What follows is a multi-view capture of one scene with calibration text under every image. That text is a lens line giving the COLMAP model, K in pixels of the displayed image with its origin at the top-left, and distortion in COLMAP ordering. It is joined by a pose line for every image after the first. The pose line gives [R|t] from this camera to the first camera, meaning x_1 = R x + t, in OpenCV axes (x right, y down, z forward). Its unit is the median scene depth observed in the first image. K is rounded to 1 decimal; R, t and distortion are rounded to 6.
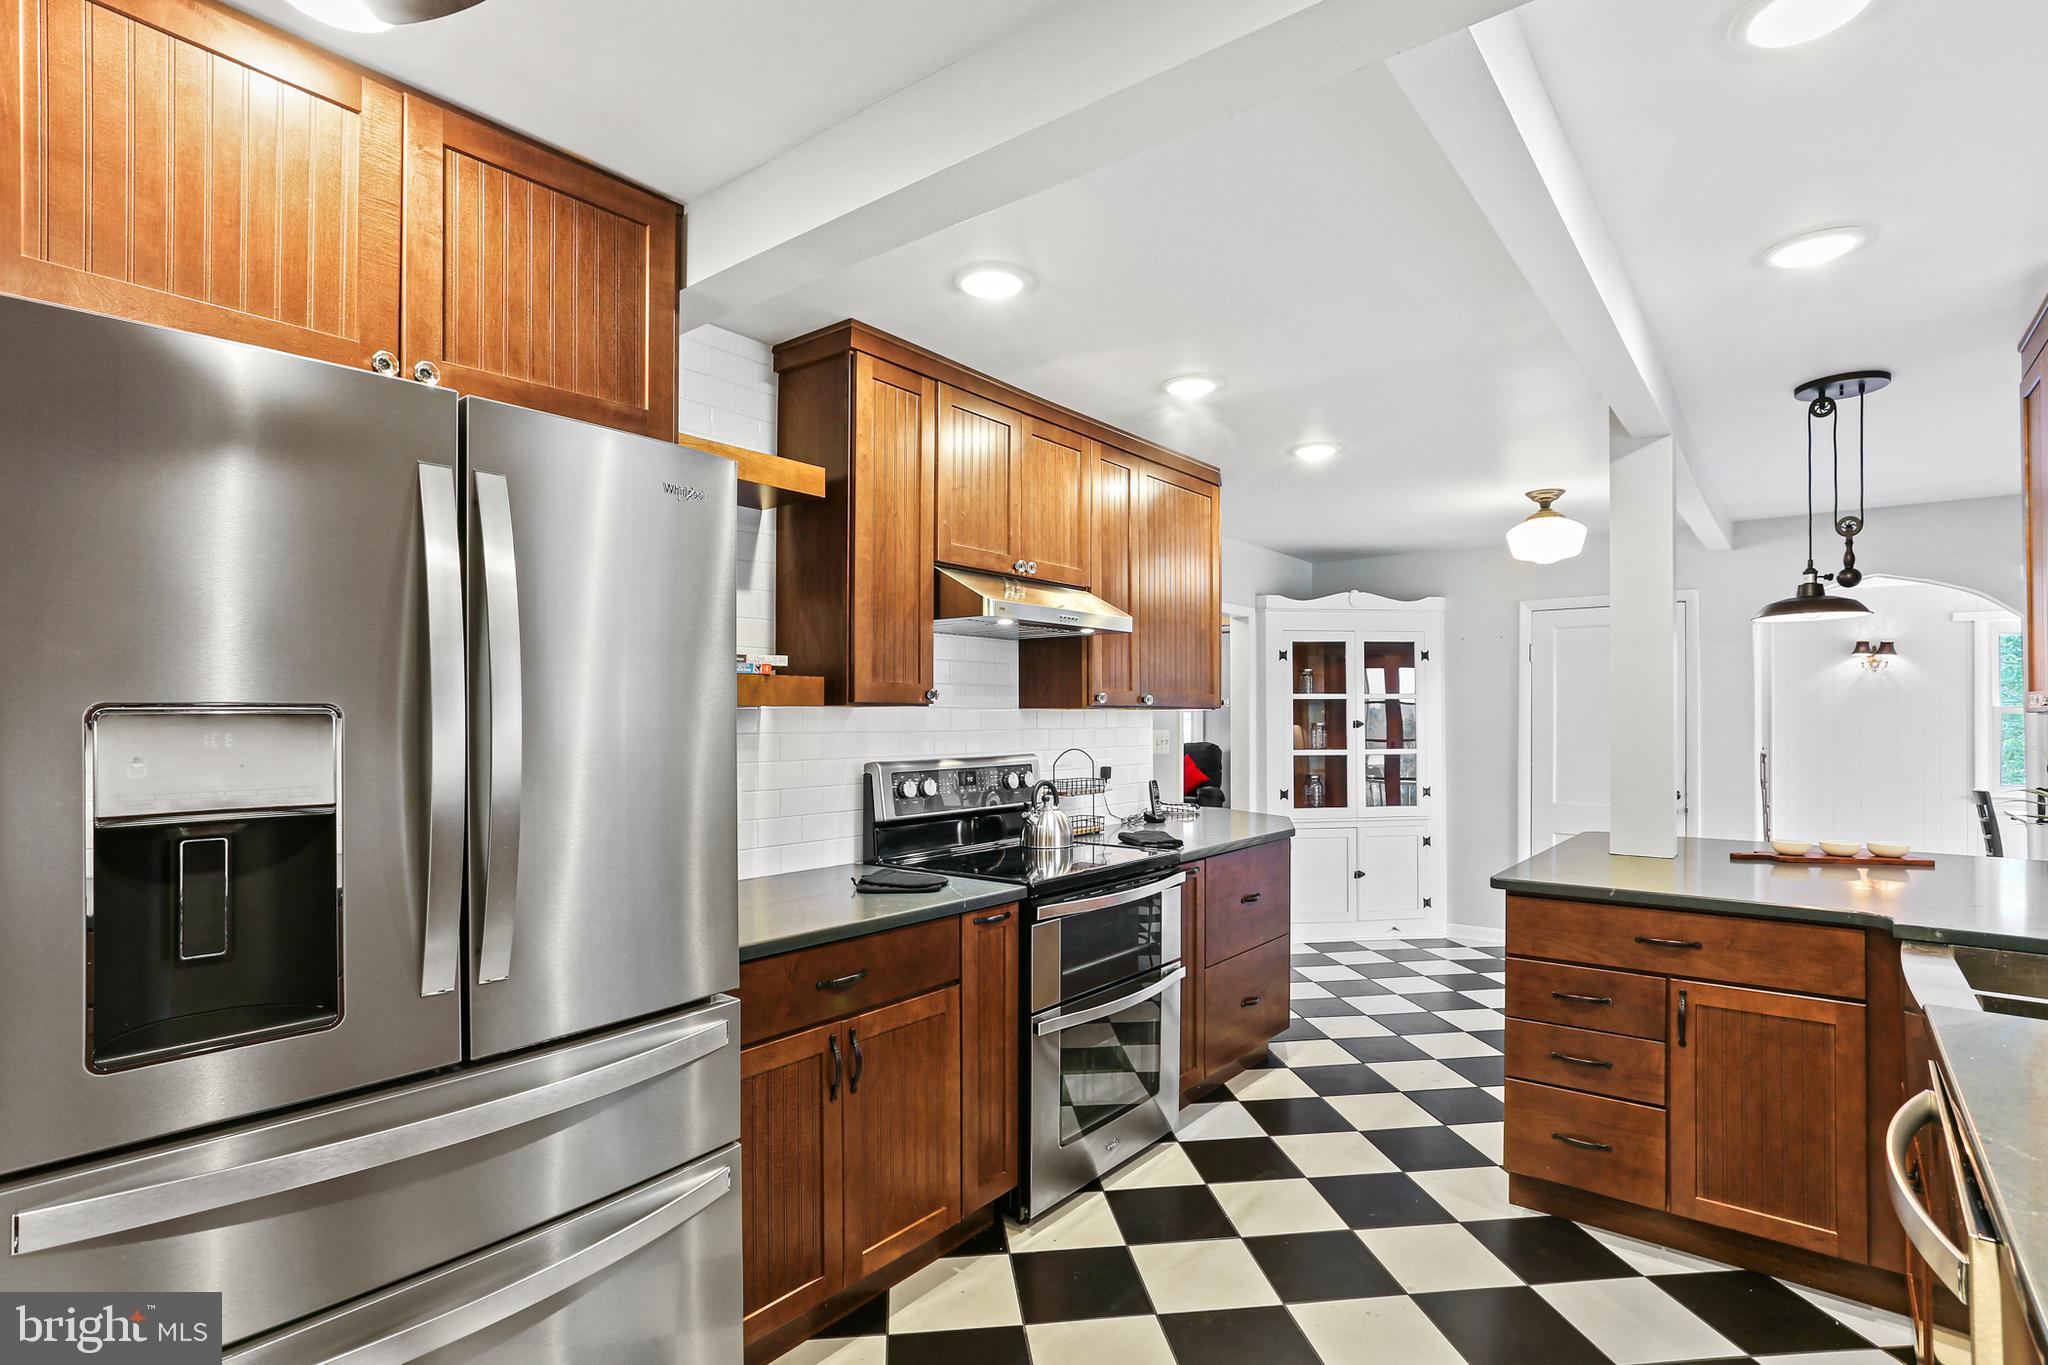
lens RADIAL K [[1020.9, 0, 994.2], [0, 1020.9, 705.0], [0, 0, 1]] dist [-0.020088, 0.010558]
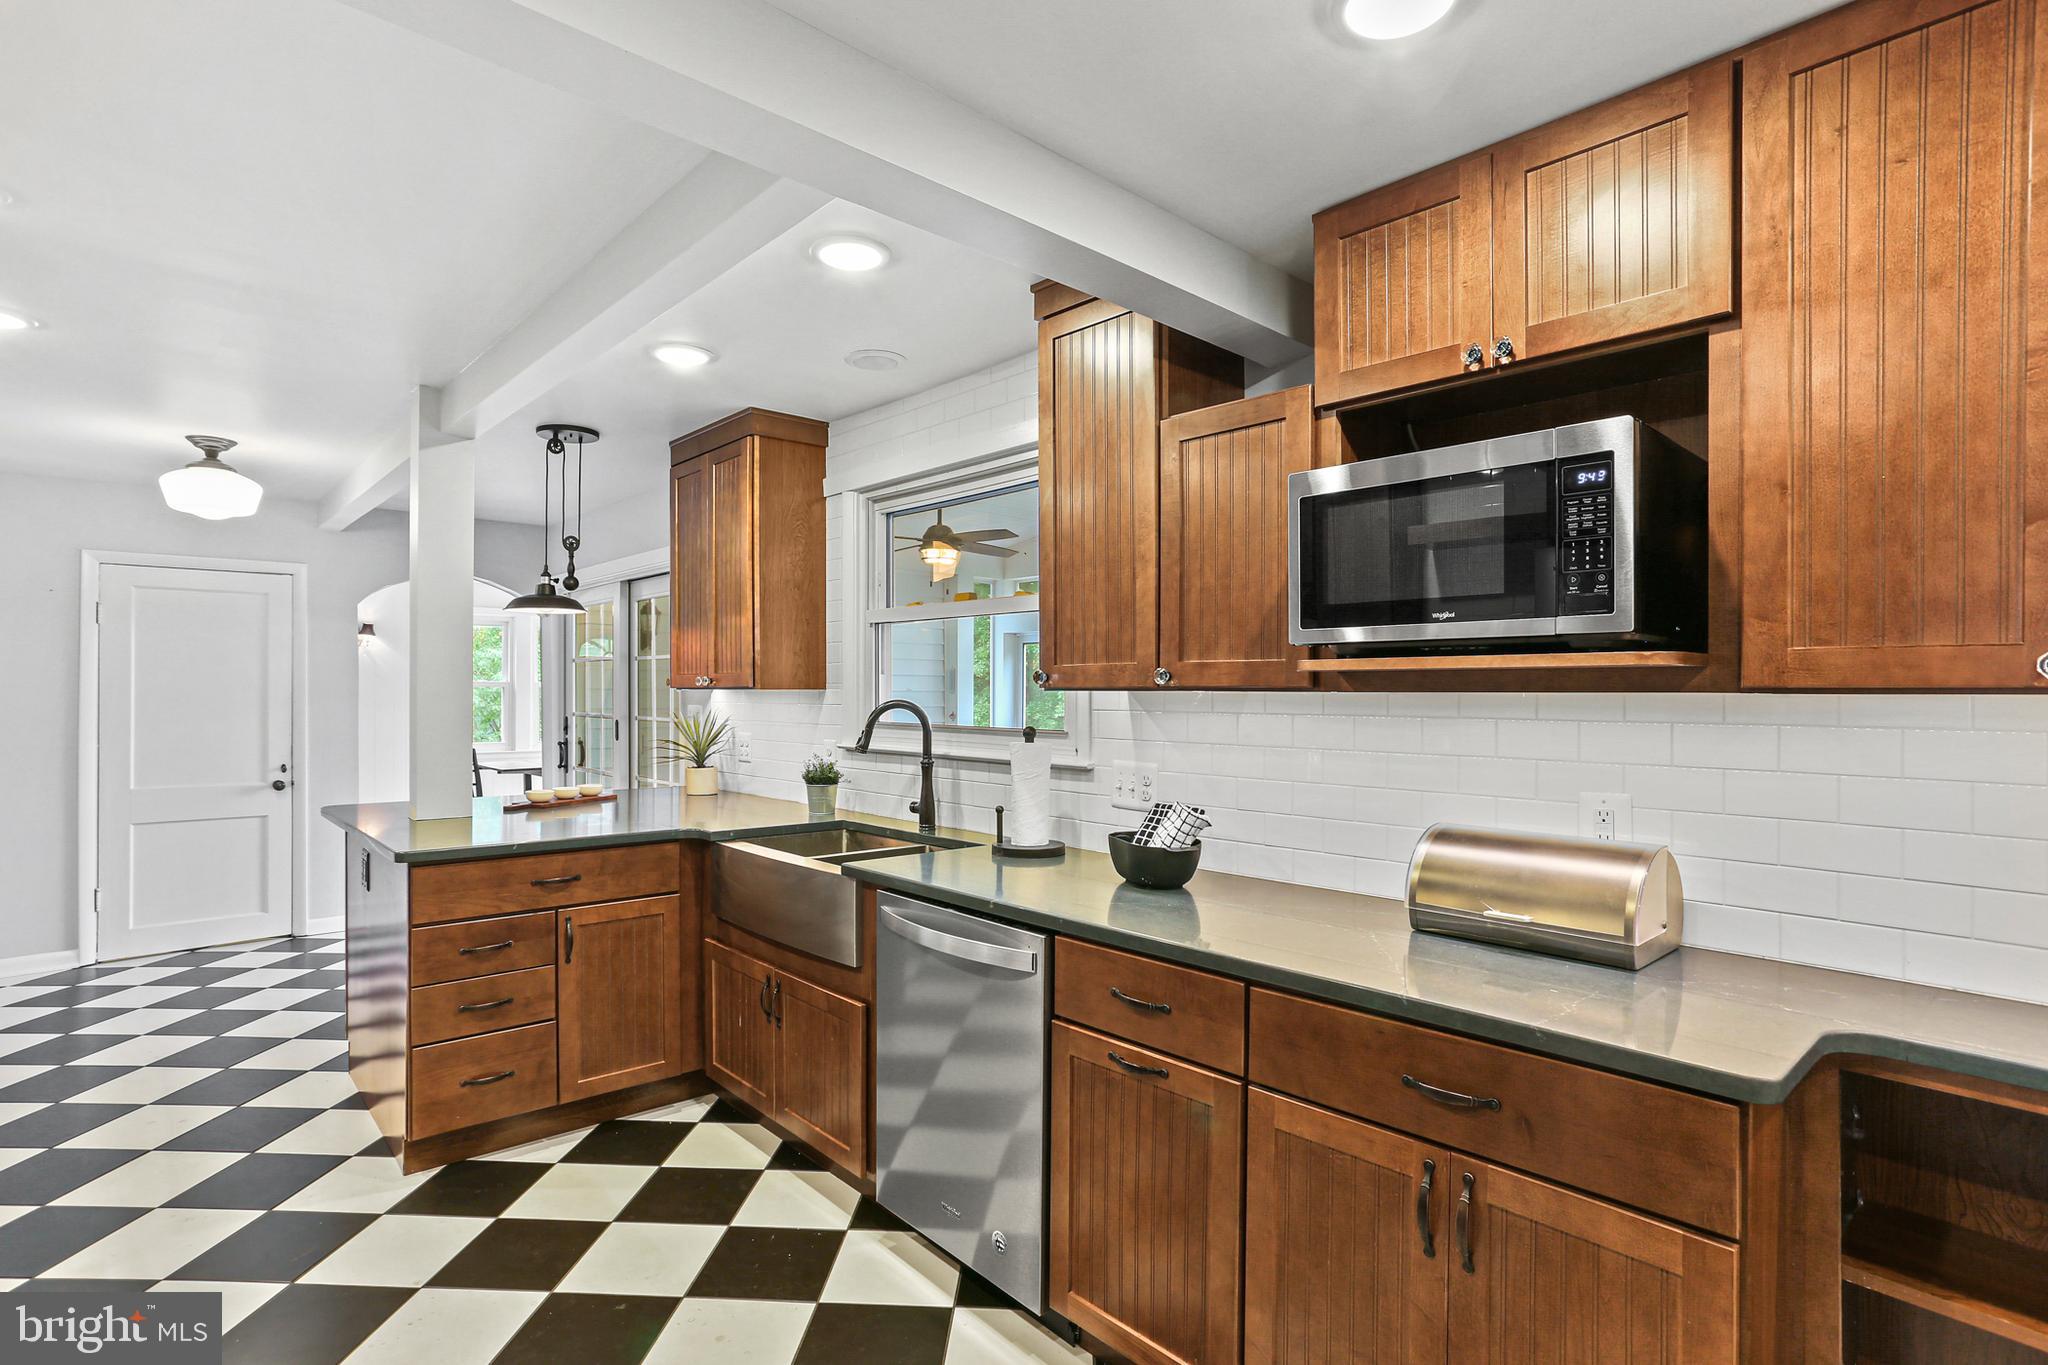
lens RADIAL K [[1020.9, 0, 1021.7], [0, 1020.9, 691.4], [0, 0, 1]] dist [-0.020088, 0.010558]
pose [[0.156415, 0.000157, 0.987691, -0.383450], [-0.014395, 0.999894, 0.002121, 0.001609], [-0.987587, -0.014549, 0.156400, 0.244653]]
